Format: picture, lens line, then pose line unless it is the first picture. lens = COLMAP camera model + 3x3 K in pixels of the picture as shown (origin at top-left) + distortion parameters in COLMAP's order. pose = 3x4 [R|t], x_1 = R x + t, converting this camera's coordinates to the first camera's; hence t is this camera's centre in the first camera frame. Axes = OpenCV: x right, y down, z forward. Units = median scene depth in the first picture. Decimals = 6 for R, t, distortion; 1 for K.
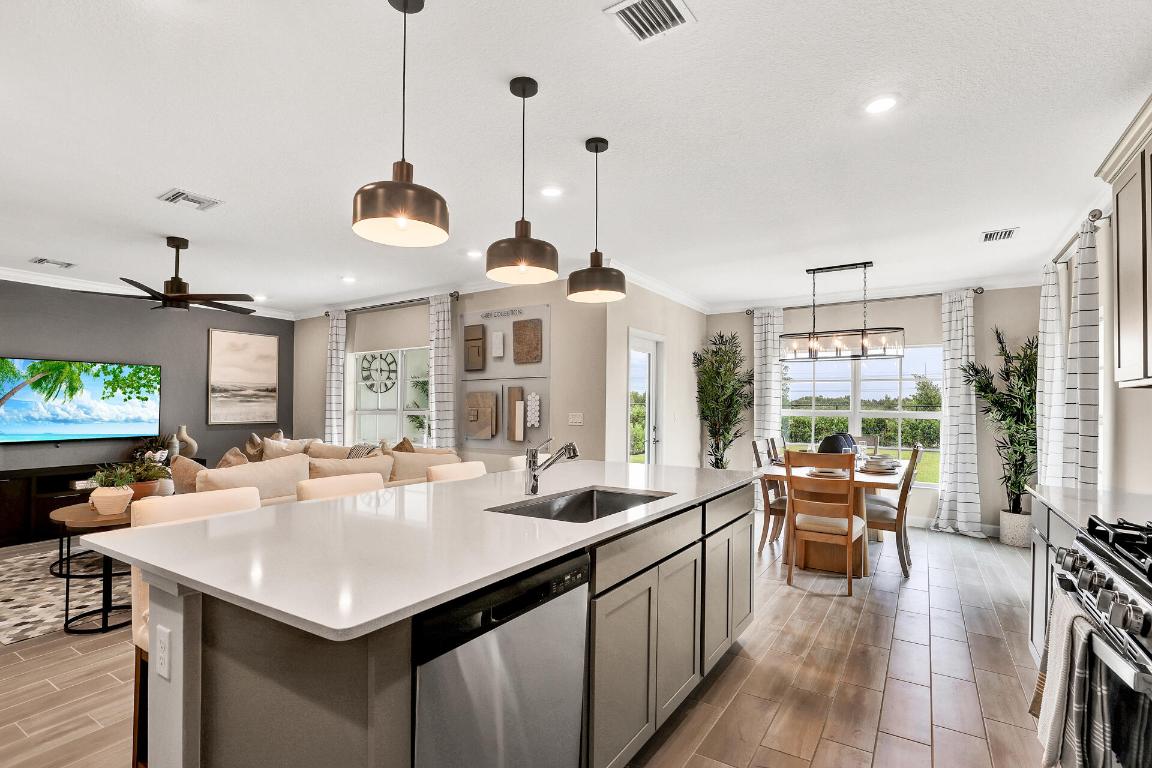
lens RADIAL K [[537.6, 0, 574.8], [0, 537.6, 409.4], [0, 0, 1]] dist [-0.031716, 0.004860]
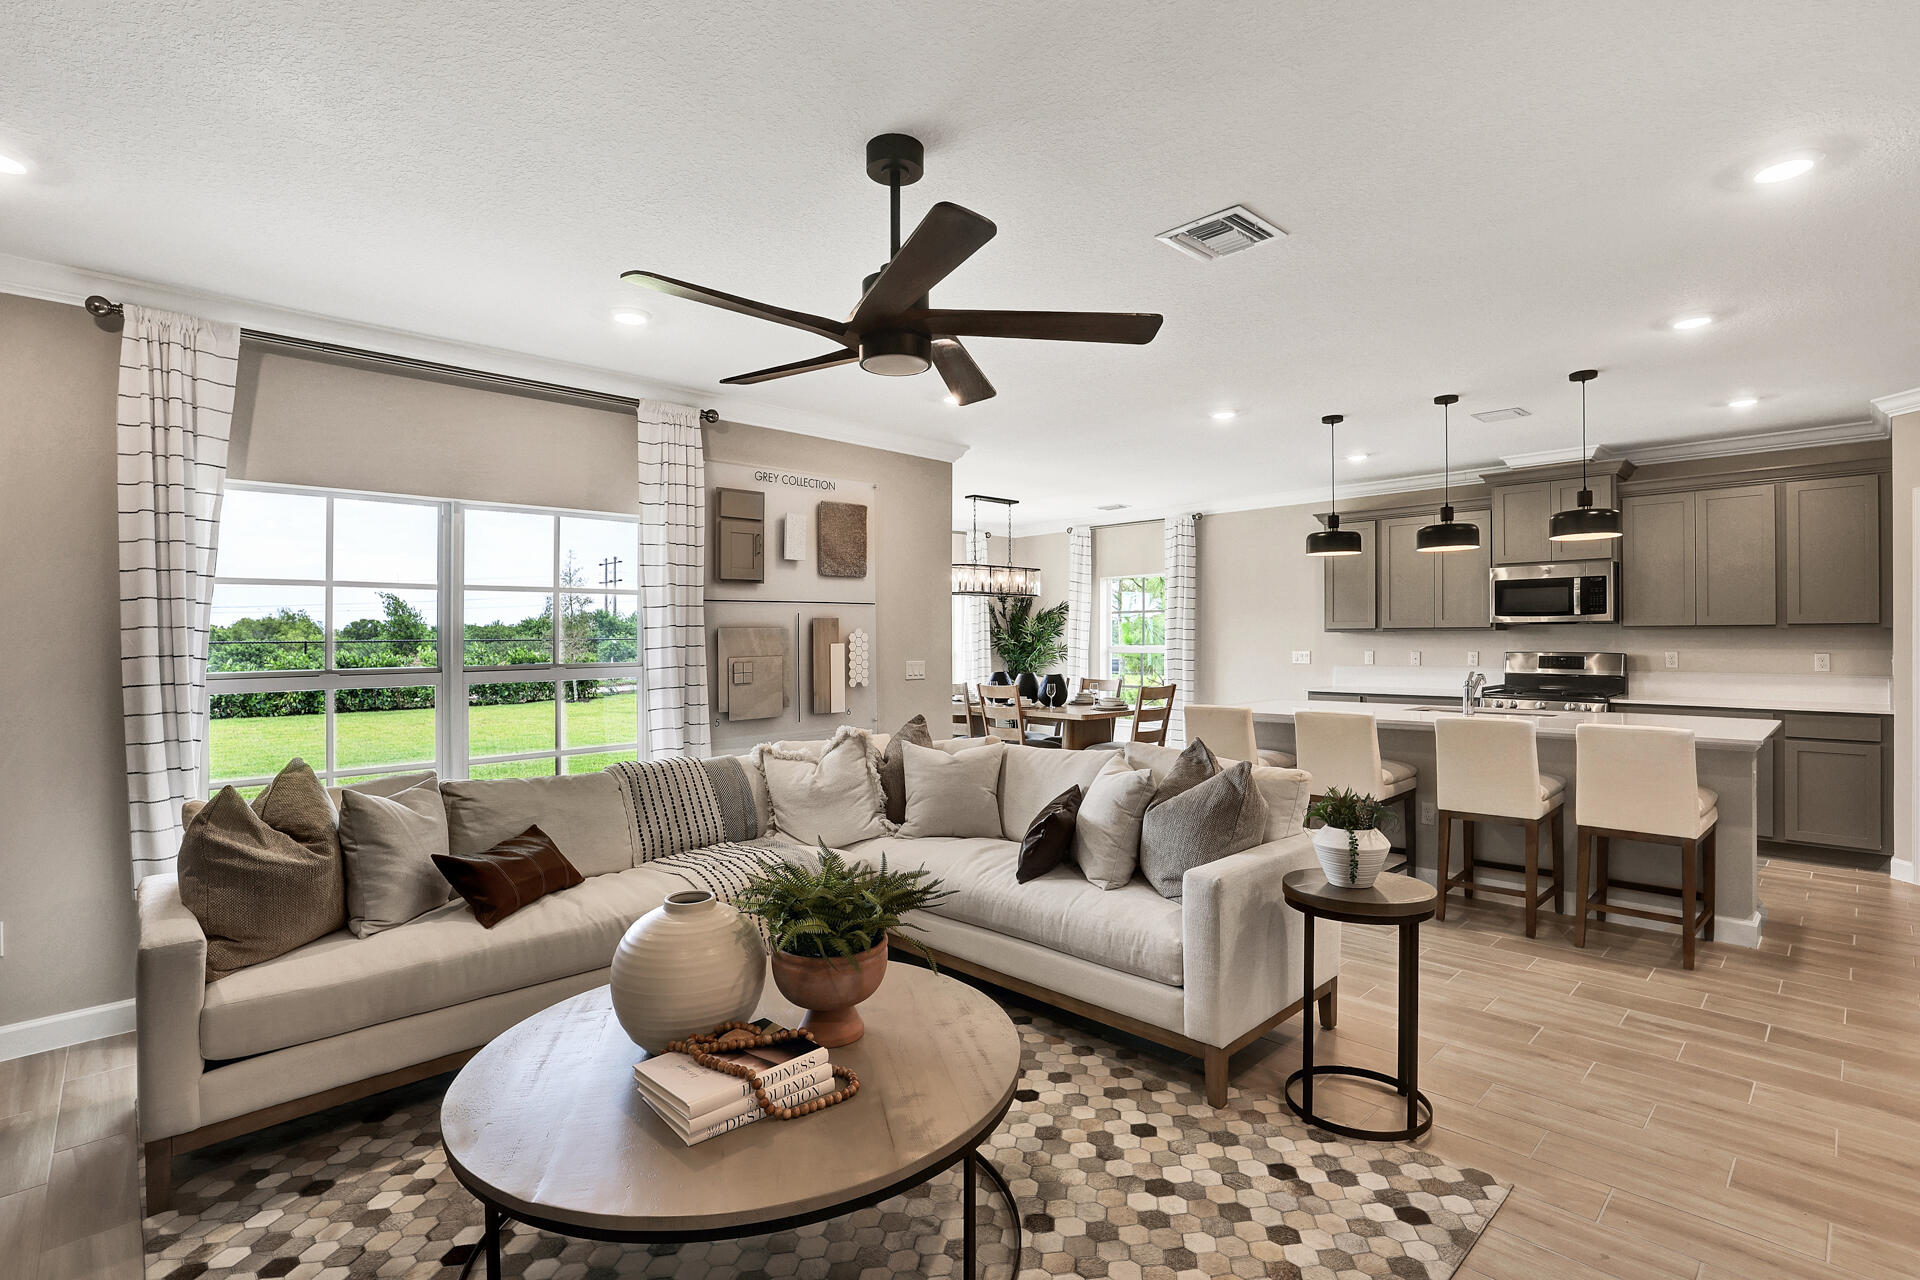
lens RADIAL K [[896.1, 0, 950.9], [0, 896.1, 631.6], [0, 0, 1]] dist [-0.031716, 0.004860]
pose [[0.267265, 0.000575, 0.963623, -0.943478], [0.011909, 0.999921, -0.003899, -0.021232], [-0.963550, 0.012518, 0.267237, 0.600704]]
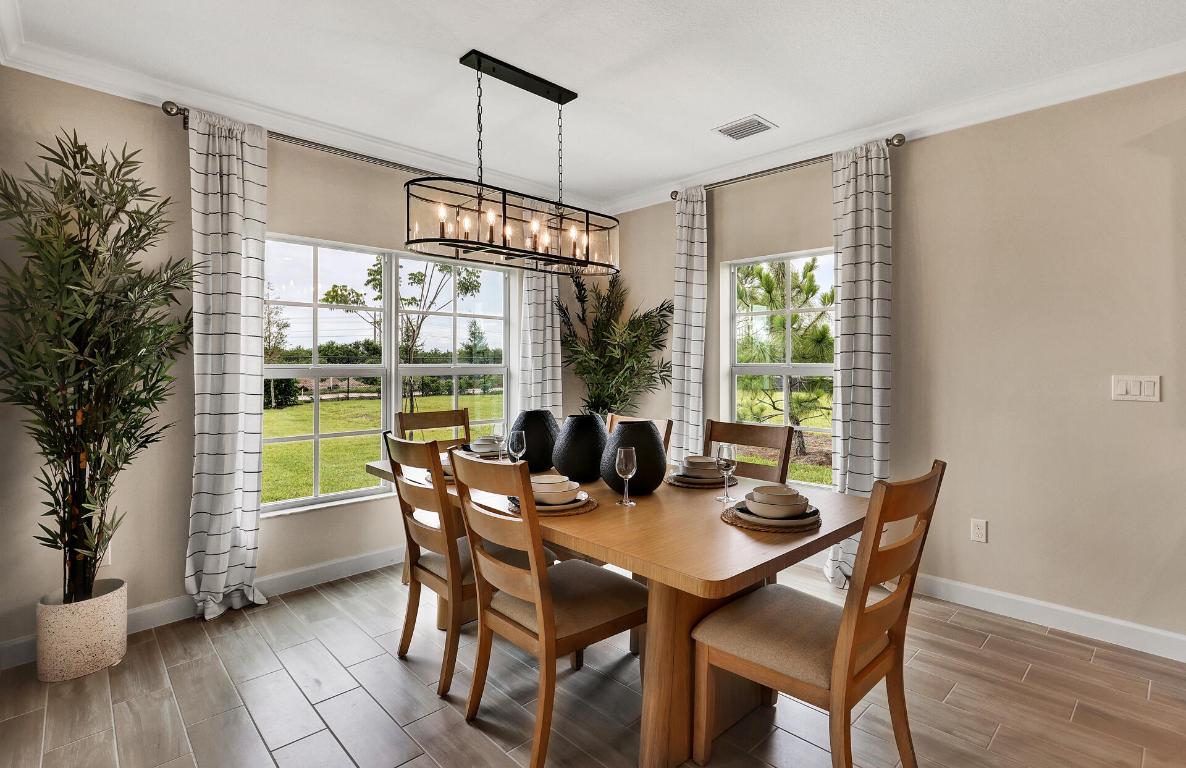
lens RADIAL K [[565.8, 0, 631.7], [0, 565.8, 361.8], [0, 0, 1]] dist [-0.018644, -0.000178]
pose [[0.220482, -0.006227, 0.975371, 0.011675], [0.002233, 0.999980, 0.005879, -0.004297], [-0.975389, 0.000882, 0.220491, 0.728992]]
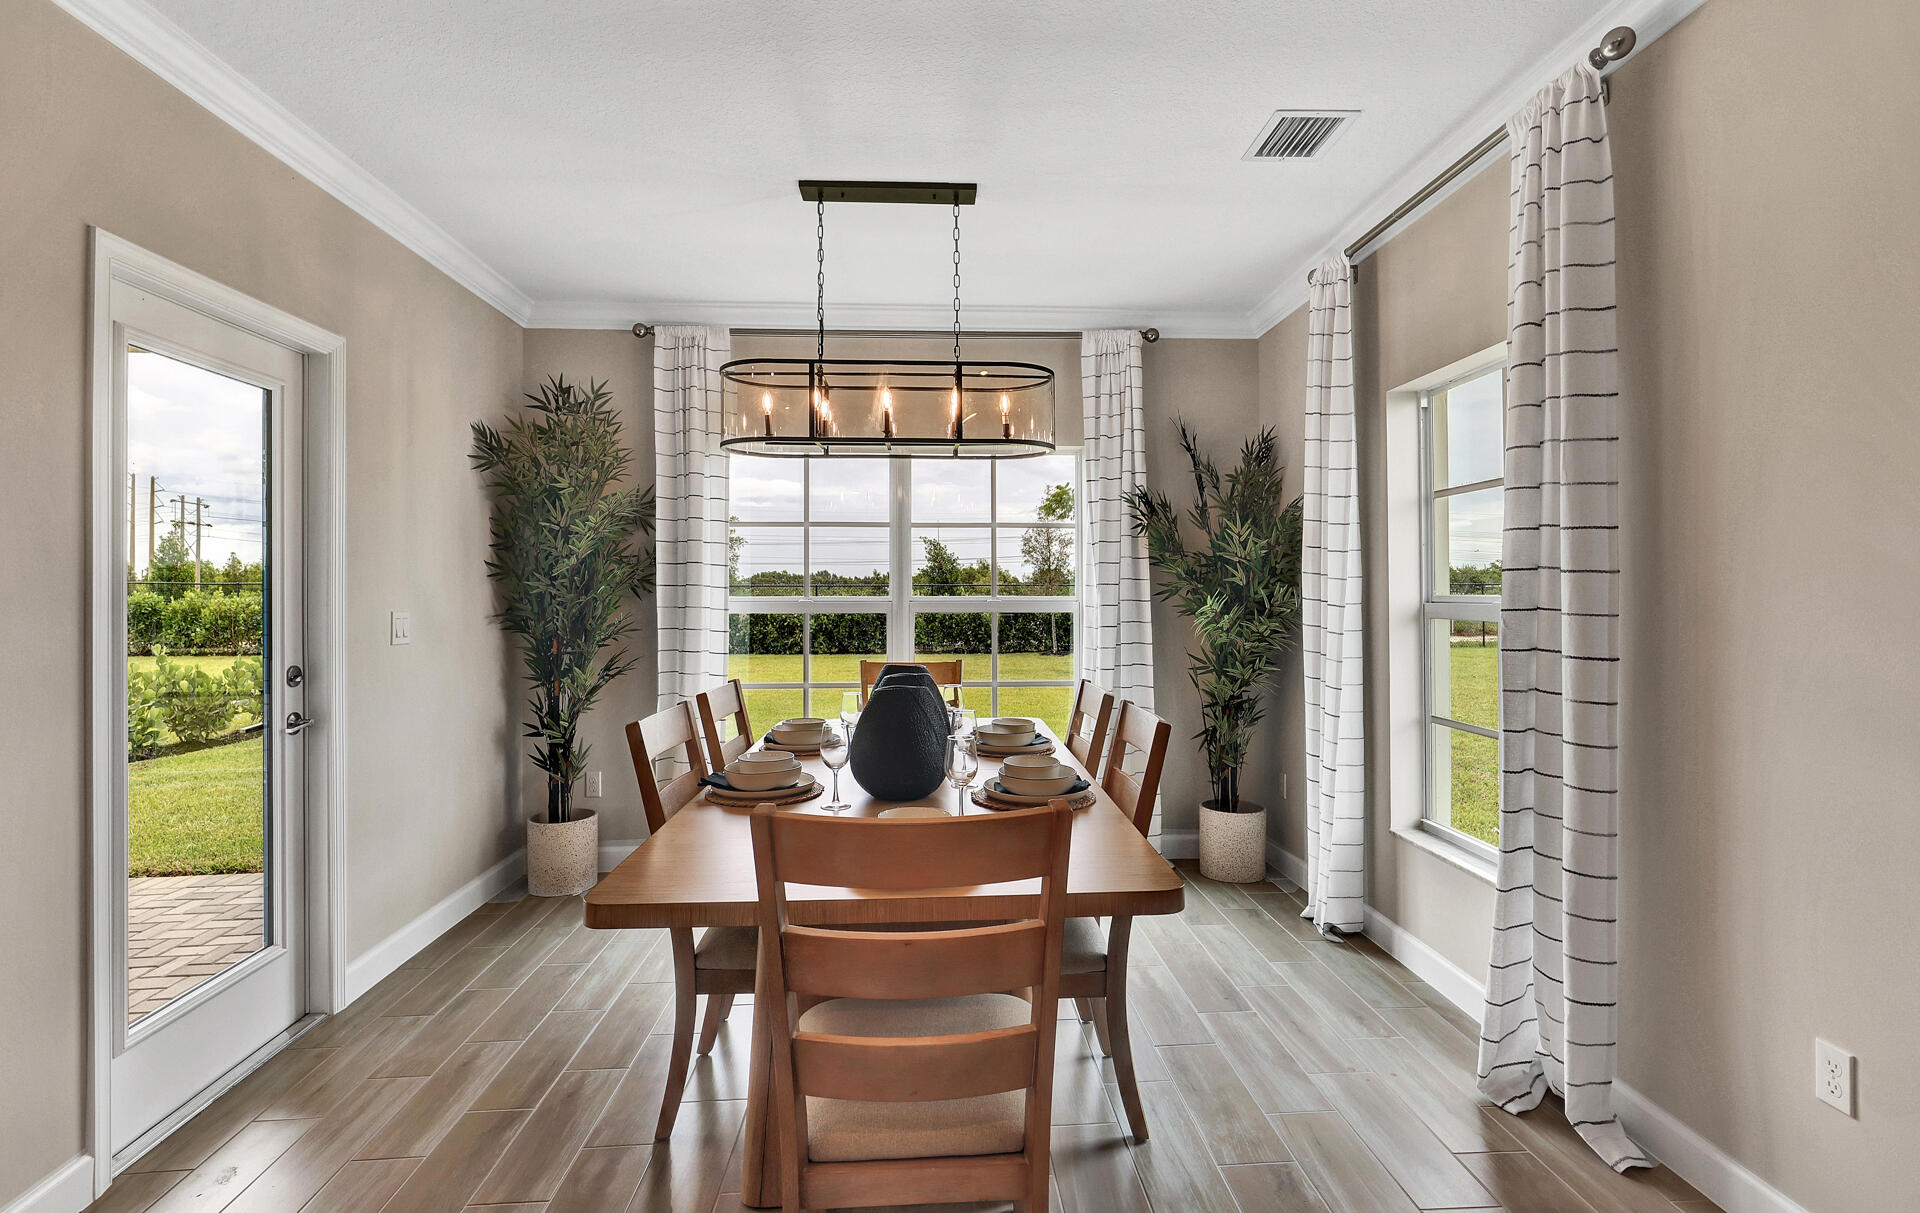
lens RADIAL K [[909.0, 0, 941.1], [0, 909.0, 585.2], [0, 0, 1]] dist [-0.020949, -0.000176]
pose [[0.825535, -0.007209, 0.564306, 0.177176], [0.011988, 0.999917, -0.004764, -0.003407], [-0.564224, 0.010698, 0.825552, 0.463353]]
